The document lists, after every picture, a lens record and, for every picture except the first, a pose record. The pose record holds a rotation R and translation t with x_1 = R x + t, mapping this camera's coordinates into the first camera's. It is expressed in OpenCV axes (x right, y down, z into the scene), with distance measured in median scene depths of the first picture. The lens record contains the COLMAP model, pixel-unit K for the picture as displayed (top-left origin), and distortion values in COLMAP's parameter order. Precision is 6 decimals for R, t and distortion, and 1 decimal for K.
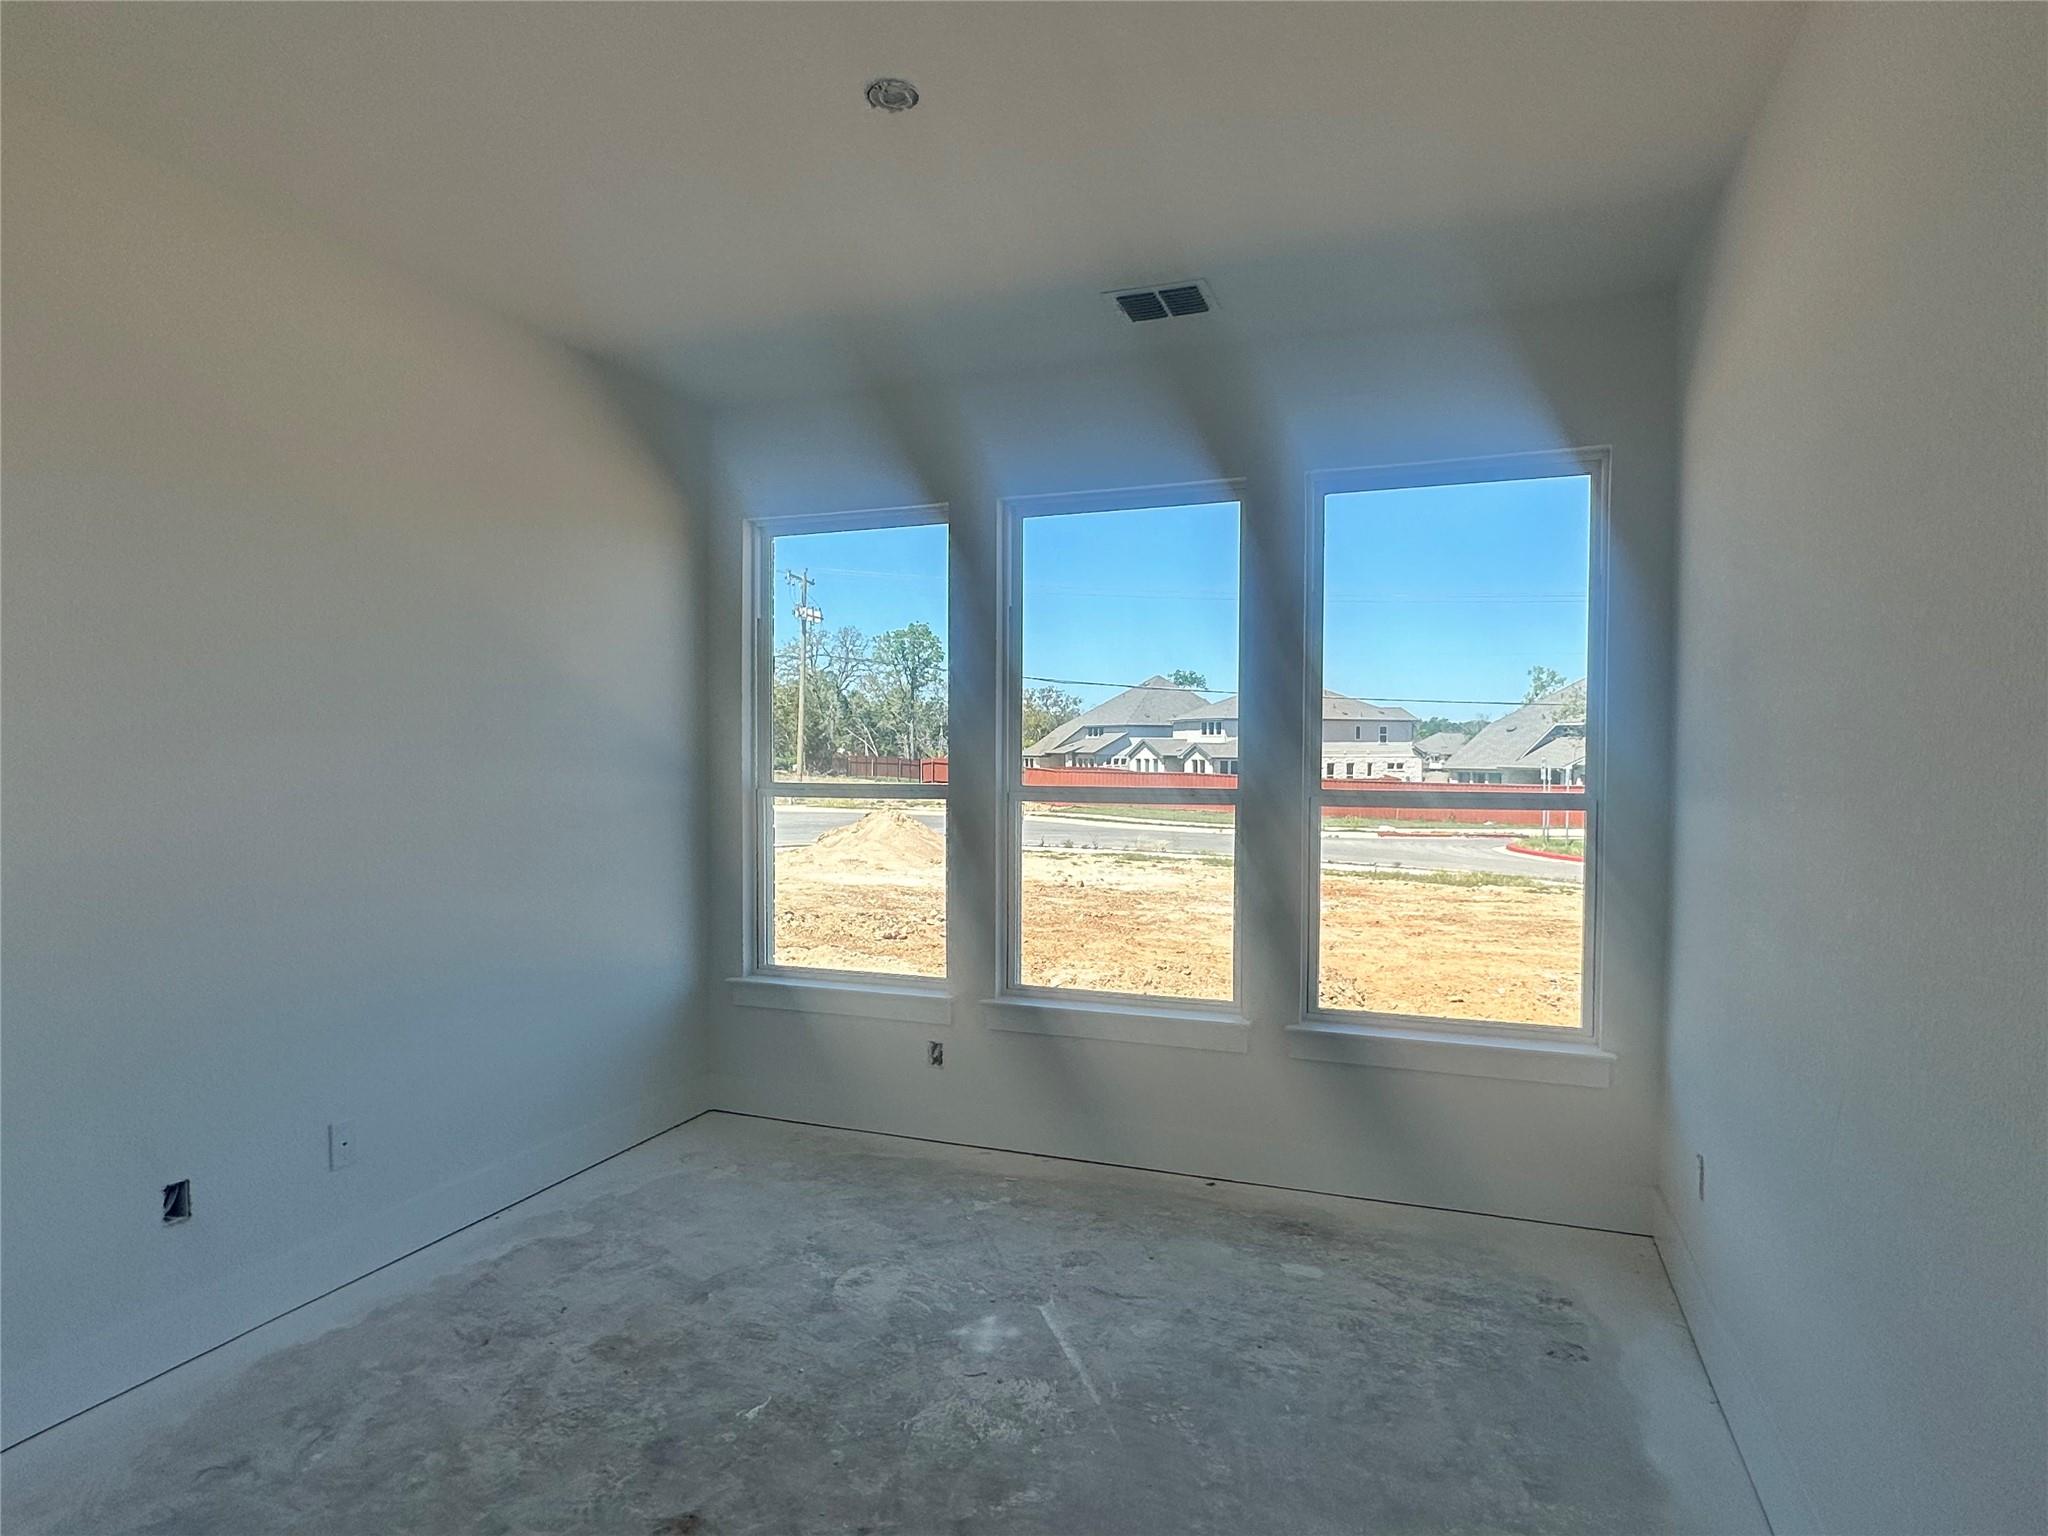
lens RADIAL K [[1136.7, 0, 1023.0], [0, 1136.7, 765.1], [0, 0, 1]] dist [-0.004058, 0.001266]
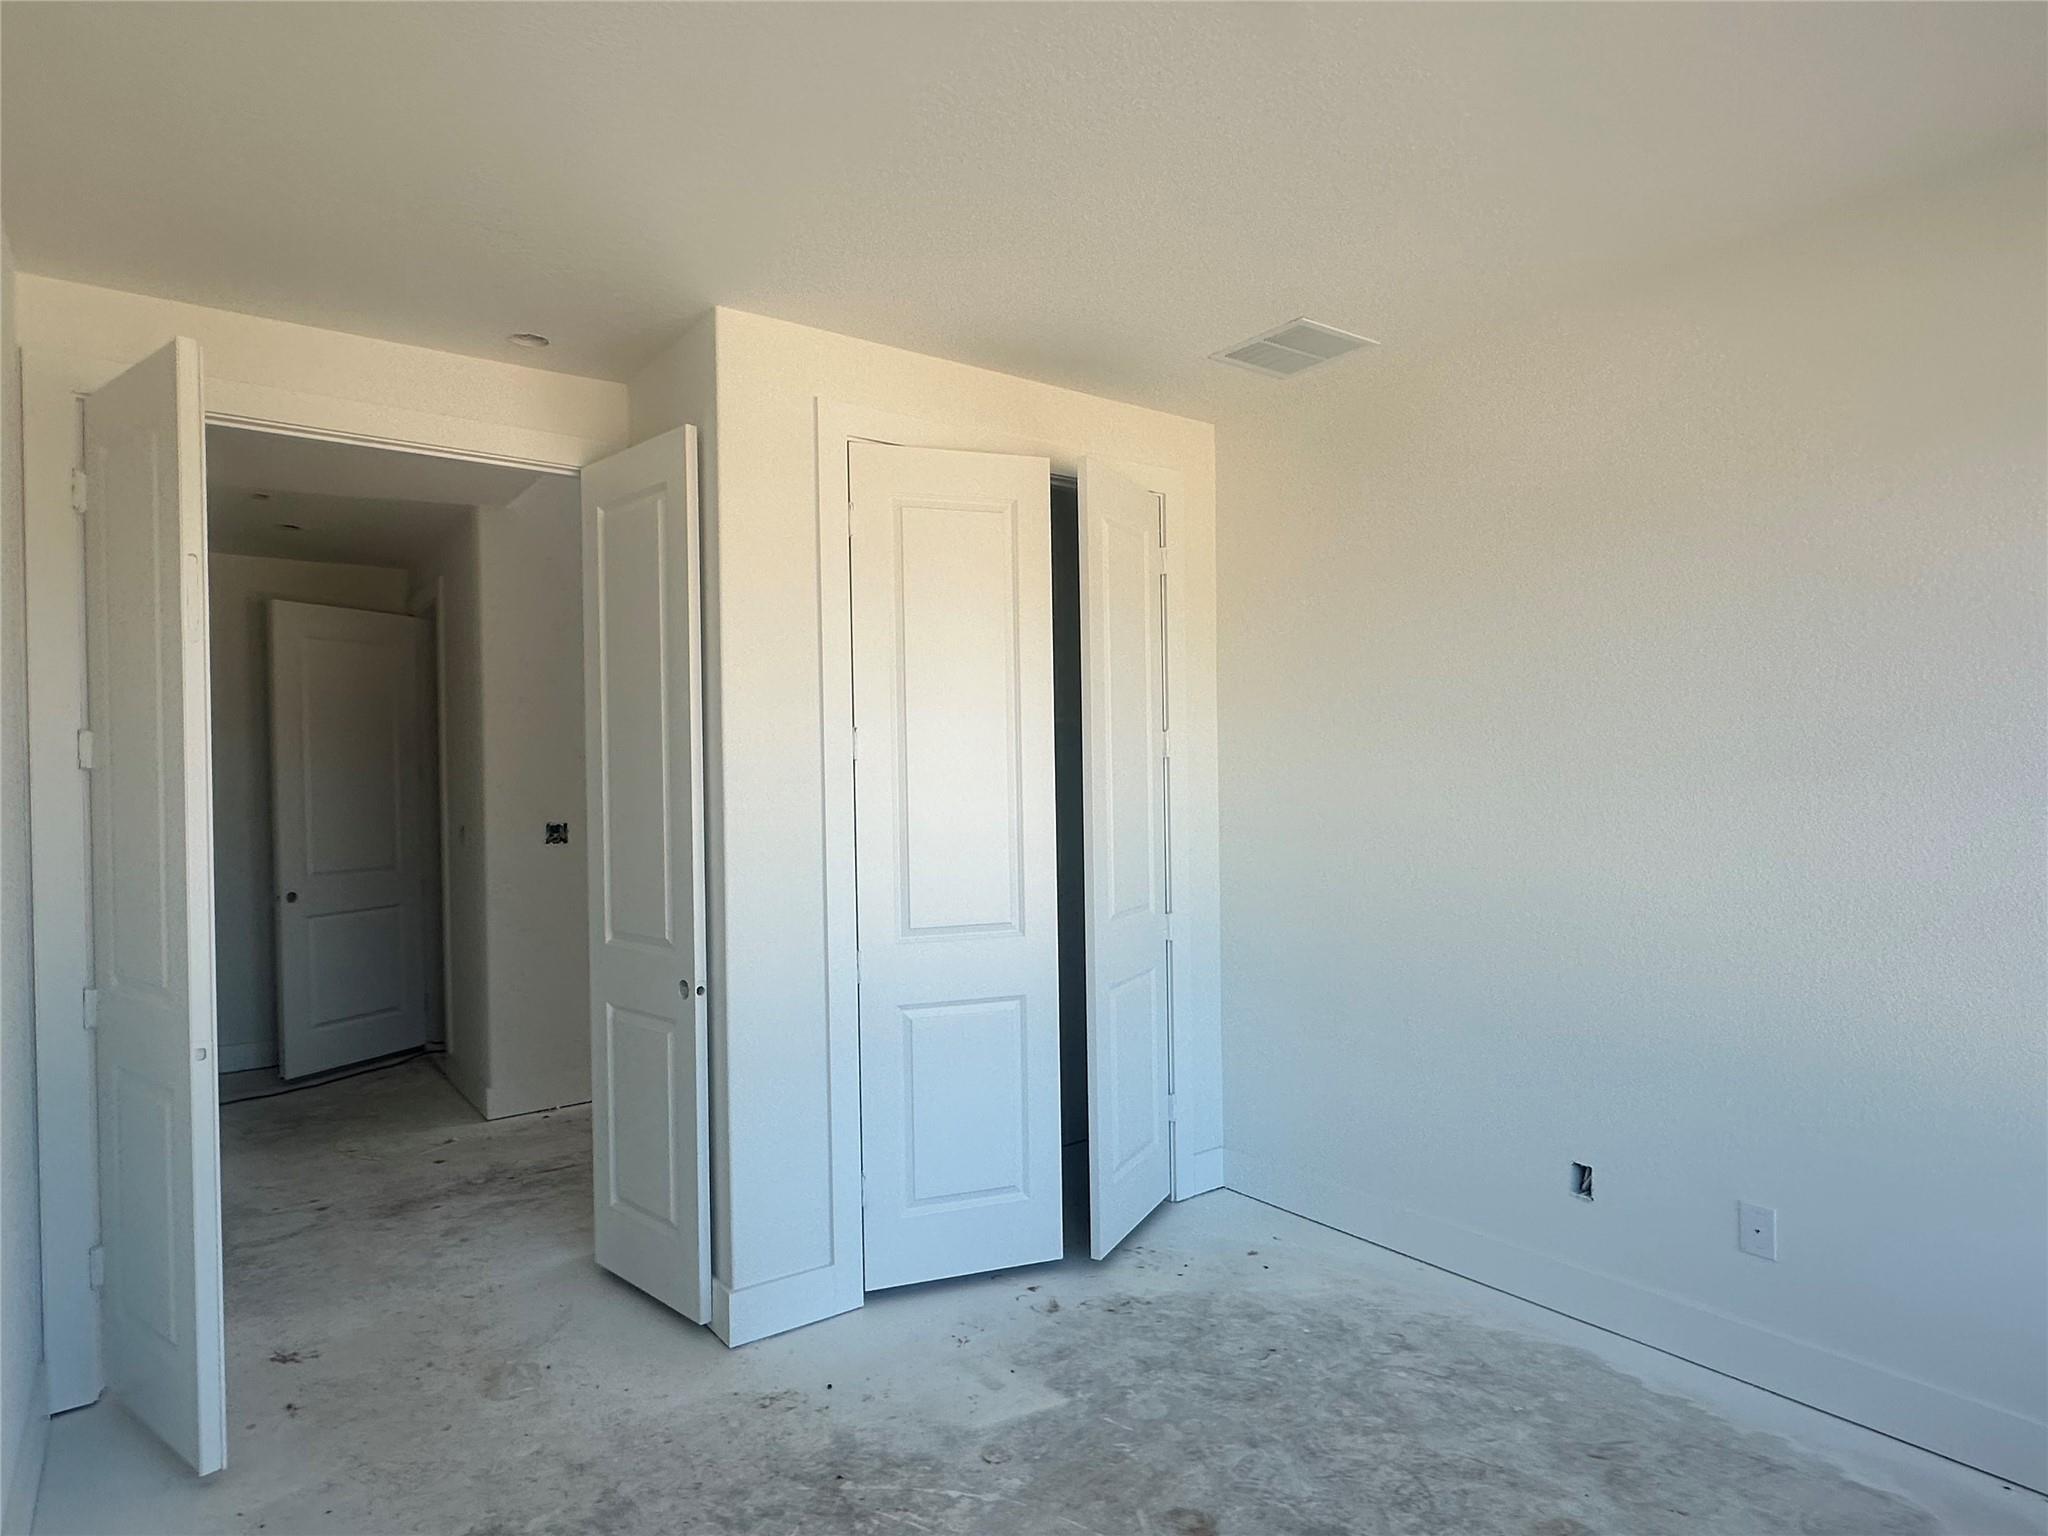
lens RADIAL K [[1136.7, 0, 1016.0], [0, 1136.7, 770.9], [0, 0, 1]] dist [-0.004058, 0.001266]
pose [[-0.537904, 0.001628, -0.843005, 0.550668], [0.001099, 0.999999, 0.001230, -0.039727], [0.843006, -0.000265, -0.537905, 1.128449]]
